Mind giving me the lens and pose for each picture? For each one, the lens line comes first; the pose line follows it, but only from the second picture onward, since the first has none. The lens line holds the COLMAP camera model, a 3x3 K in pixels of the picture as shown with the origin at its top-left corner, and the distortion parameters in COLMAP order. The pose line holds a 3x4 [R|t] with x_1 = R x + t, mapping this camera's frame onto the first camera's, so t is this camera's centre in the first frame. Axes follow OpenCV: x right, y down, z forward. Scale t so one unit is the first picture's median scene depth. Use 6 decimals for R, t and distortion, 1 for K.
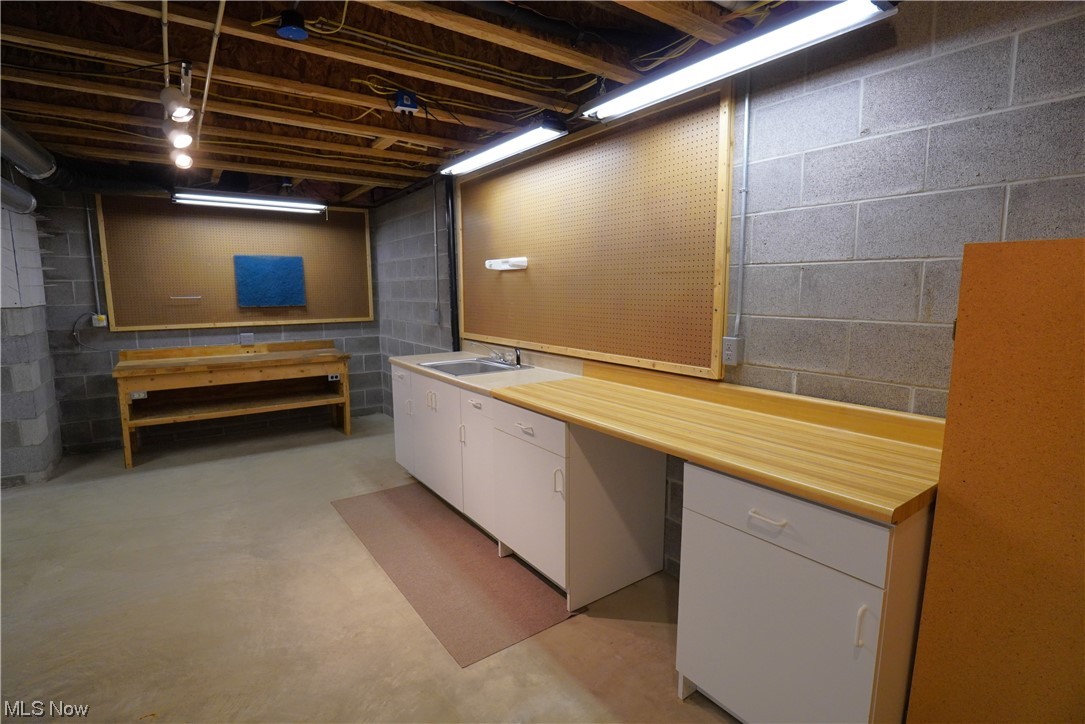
lens RADIAL K [[525.2, 0, 545.0], [0, 525.2, 362.1], [0, 0, 1]] dist [-0.043484, 0.008694]
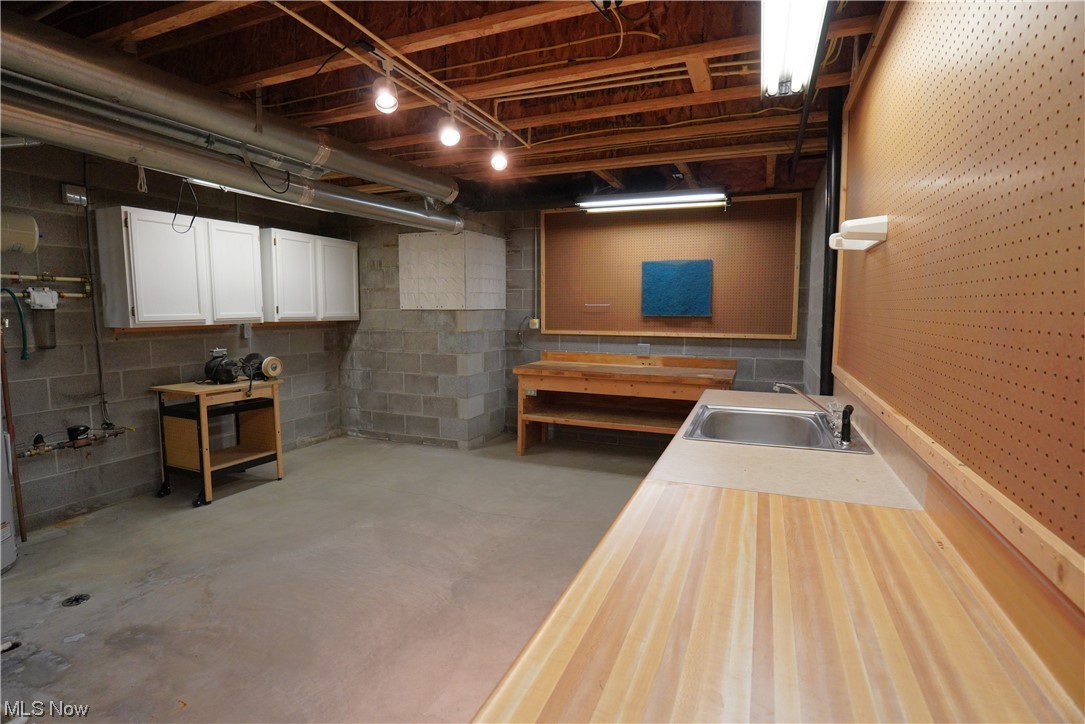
lens RADIAL K [[525.2, 0, 543.5], [0, 525.2, 363.1], [0, 0, 1]] dist [-0.043484, 0.008694]
pose [[0.530643, 0.094487, -0.842312, 0.145343], [-0.119464, 0.992184, 0.036038, -0.036814], [0.839134, 0.081503, 0.537784, 0.373595]]
